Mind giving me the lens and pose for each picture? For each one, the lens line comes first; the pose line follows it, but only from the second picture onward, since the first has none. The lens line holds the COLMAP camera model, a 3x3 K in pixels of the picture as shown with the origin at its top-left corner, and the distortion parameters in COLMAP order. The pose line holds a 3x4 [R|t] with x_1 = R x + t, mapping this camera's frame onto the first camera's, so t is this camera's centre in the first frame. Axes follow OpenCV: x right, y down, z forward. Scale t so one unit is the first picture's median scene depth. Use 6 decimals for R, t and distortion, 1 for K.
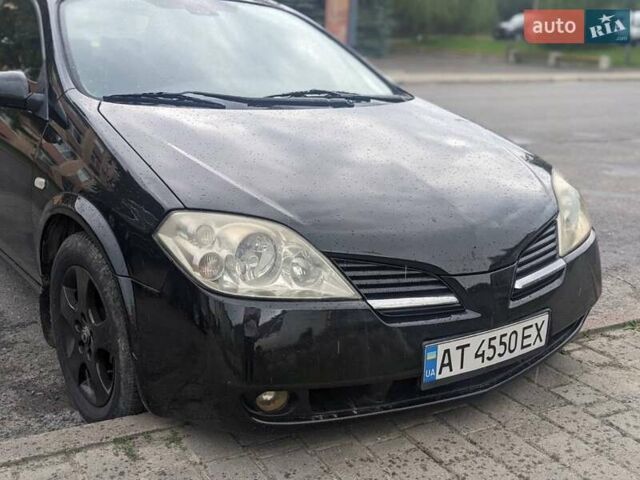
lens RADIAL K [[739.0, 0, 321.9], [0, 739.0, 241.9], [0, 0, 1]] dist [0.036079, -0.011083]
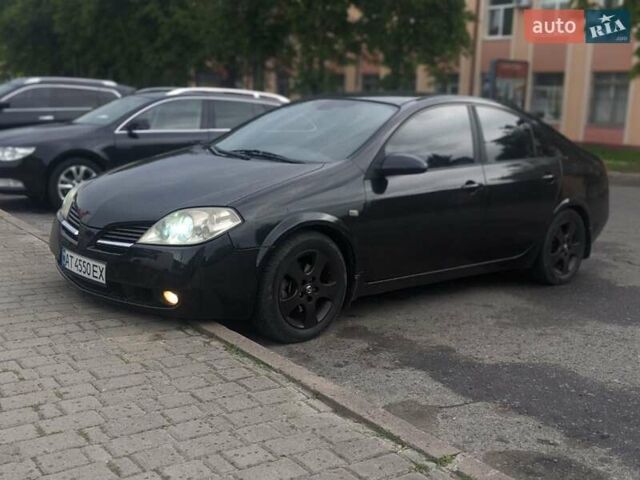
lens RADIAL K [[739.0, 0, 335.4], [0, 739.0, 250.7], [0, 0, 1]] dist [0.024610, 0.000431]
pose [[0.148082, 0.154808, -0.976784, 2.232641], [-0.308481, 0.945626, 0.103104, -0.299938], [0.939634, 0.286051, 0.187786, 1.268752]]
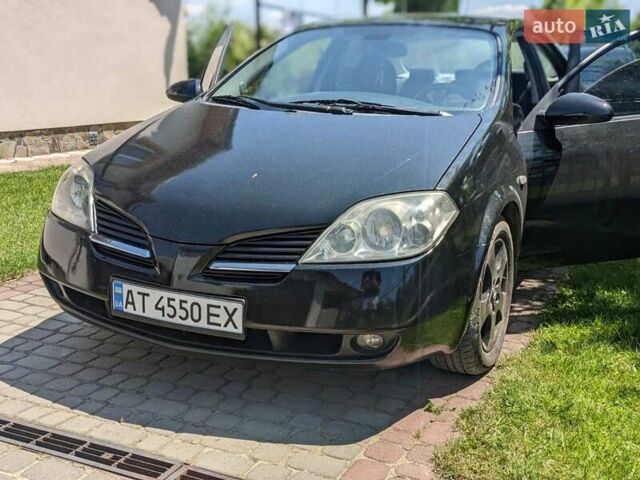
lens RADIAL K [[739.0, 0, 335.4], [0, 739.0, 250.7], [0, 0, 1]] dist [0.024610, 0.000431]
pose [[0.520466, 0.196289, -0.831015, 1.336135], [-0.234341, 0.968687, 0.082039, -0.101453], [0.821096, 0.152043, 0.550167, 0.564838]]
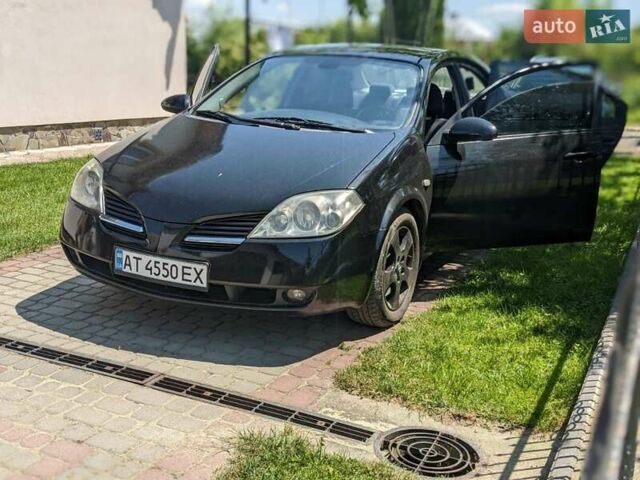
lens RADIAL K [[739.0, 0, 321.9], [0, 739.0, 241.9], [0, 0, 1]] dist [0.036079, -0.011083]
pose [[0.501940, 0.204574, -0.840360, 1.796972], [-0.258290, 0.962742, 0.080092, -0.138865], [0.825435, 0.176855, 0.536078, 0.421587]]
